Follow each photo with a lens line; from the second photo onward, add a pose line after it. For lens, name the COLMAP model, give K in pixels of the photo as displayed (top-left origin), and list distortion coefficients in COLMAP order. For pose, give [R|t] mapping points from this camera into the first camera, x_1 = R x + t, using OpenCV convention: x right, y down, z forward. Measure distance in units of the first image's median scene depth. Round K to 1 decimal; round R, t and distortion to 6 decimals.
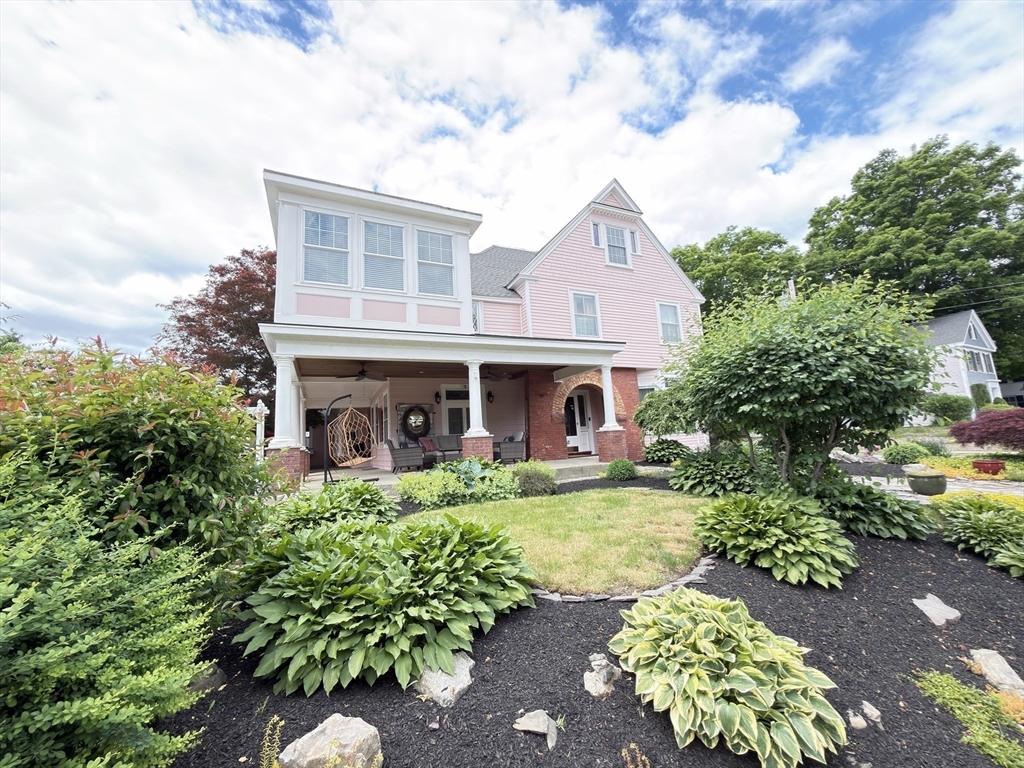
lens RADIAL K [[406.2, 0, 512.0], [0, 406.2, 384.0], [0, 0, 1]] dist [0.001438, -0.000124]
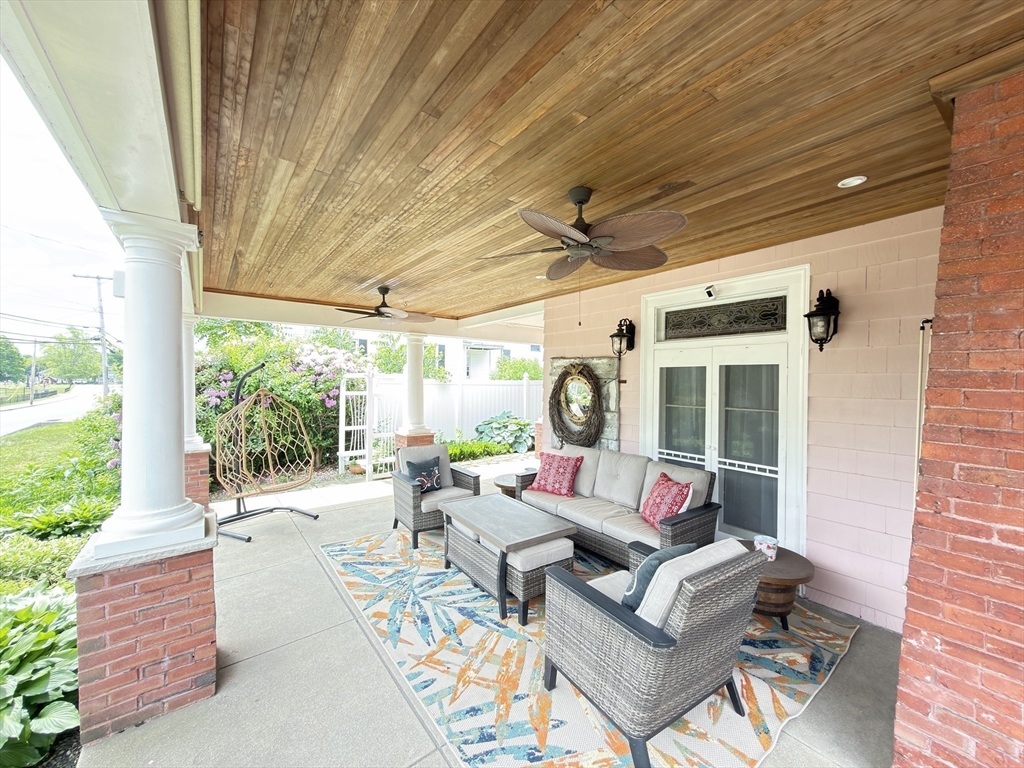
lens RADIAL K [[406.2, 0, 512.0], [0, 406.2, 384.0], [0, 0, 1]] dist [0.001438, -0.000124]
pose [[0.203841, 0.069364, -0.976544, 0.132671], [0.119420, 0.988276, 0.095125, 0.027661], [0.971693, -0.136009, 0.193168, 0.819590]]
